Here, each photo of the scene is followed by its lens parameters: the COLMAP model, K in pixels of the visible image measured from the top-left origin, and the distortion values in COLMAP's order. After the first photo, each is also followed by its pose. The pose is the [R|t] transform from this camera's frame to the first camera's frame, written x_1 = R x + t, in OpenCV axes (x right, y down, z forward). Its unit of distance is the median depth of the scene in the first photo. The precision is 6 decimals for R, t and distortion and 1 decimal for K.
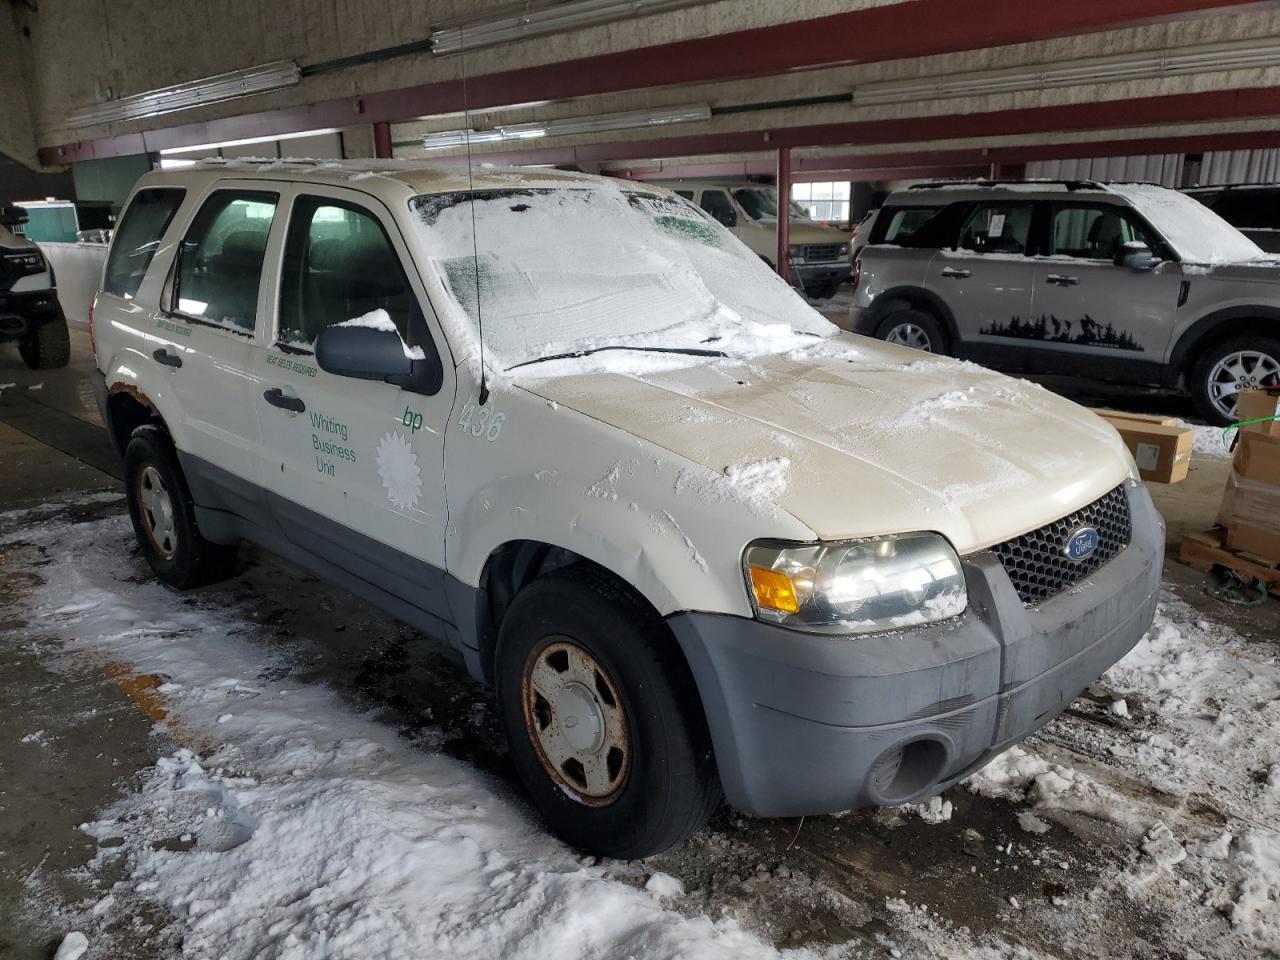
lens RADIAL K [[984.6, 0, 667.9], [0, 984.6, 487.9], [0, 0, 1]] dist [0.079431, -0.093760]
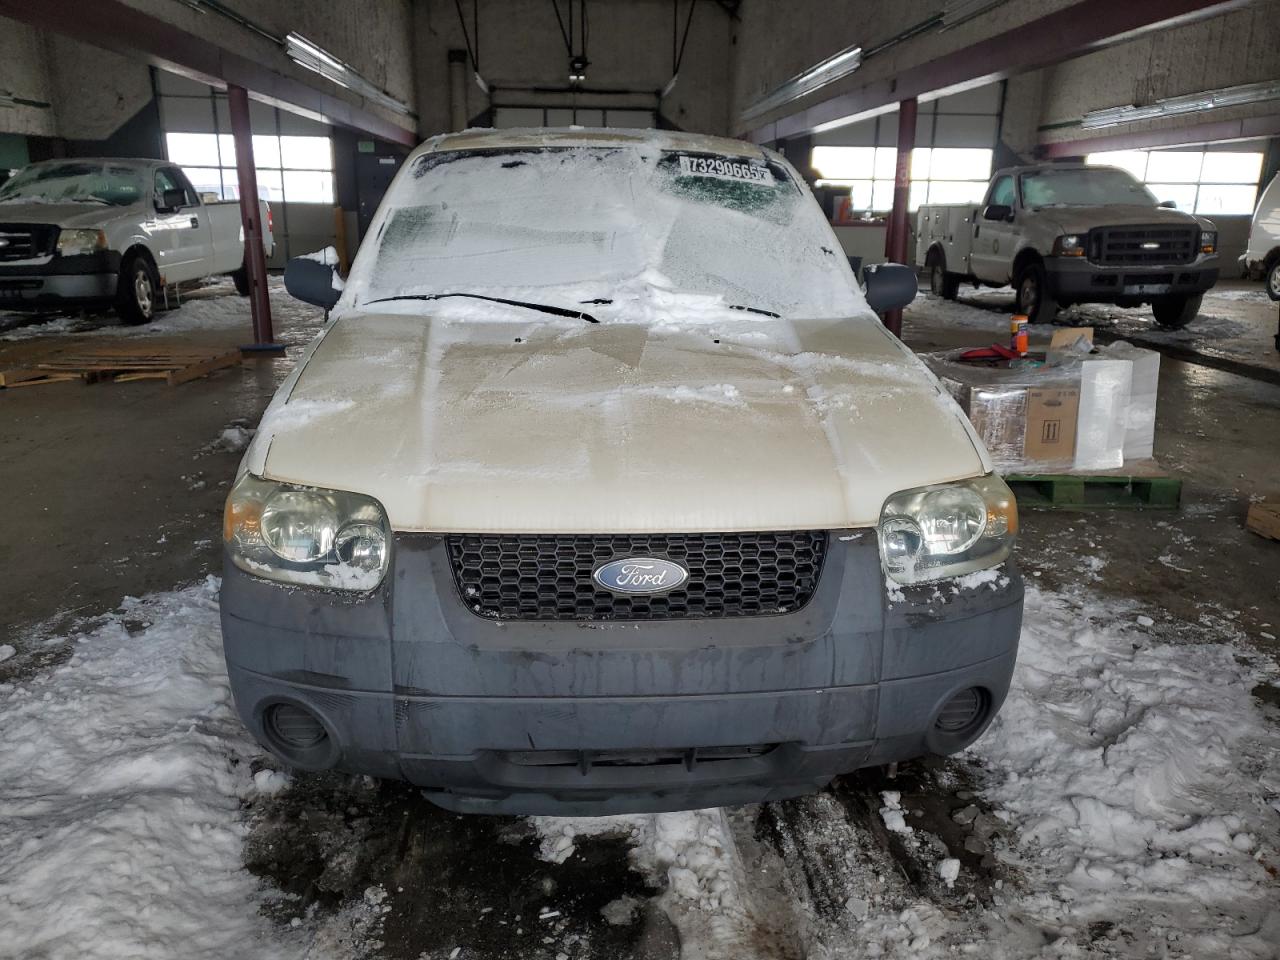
lens RADIAL K [[994.1, 0, 640.0], [0, 994.1, 480.0], [0, 0, 1]] dist [0.025161, -0.005872]
pose [[0.745565, 0.194450, -0.637434, 0.815805], [-0.193771, 0.978414, 0.071825, -0.067369], [0.637641, 0.069966, 0.767150, 0.356660]]
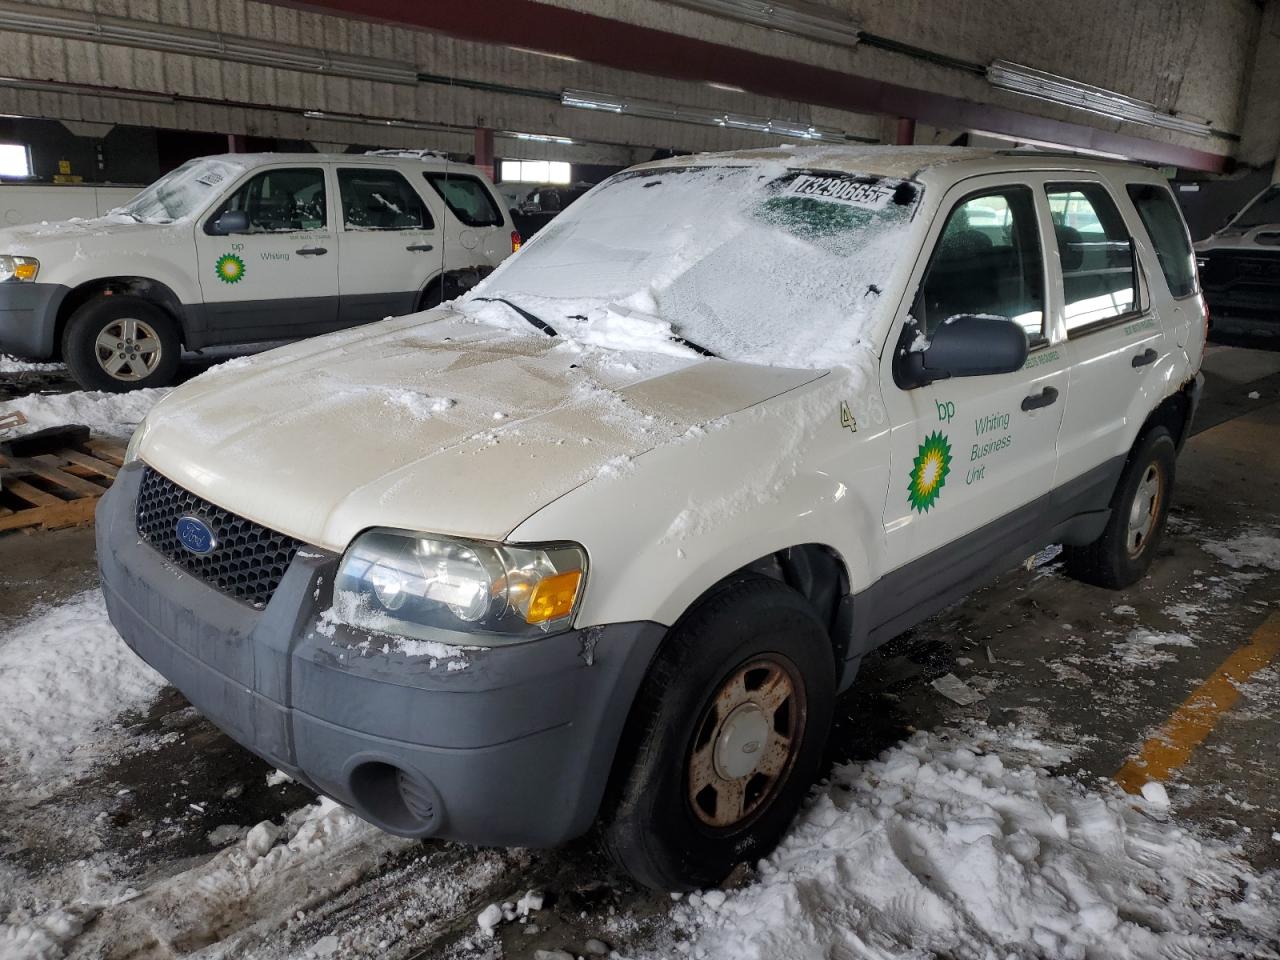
lens RADIAL K [[999.9, 0, 634.7], [0, 999.9, 468.7], [0, 0, 1]] dist [0.010951, -0.006173]
pose [[0.010812, 0.262416, -0.964894, 1.156126], [-0.304579, 0.919962, 0.246783, -0.310755], [0.952426, 0.291218, 0.089873, 1.164372]]
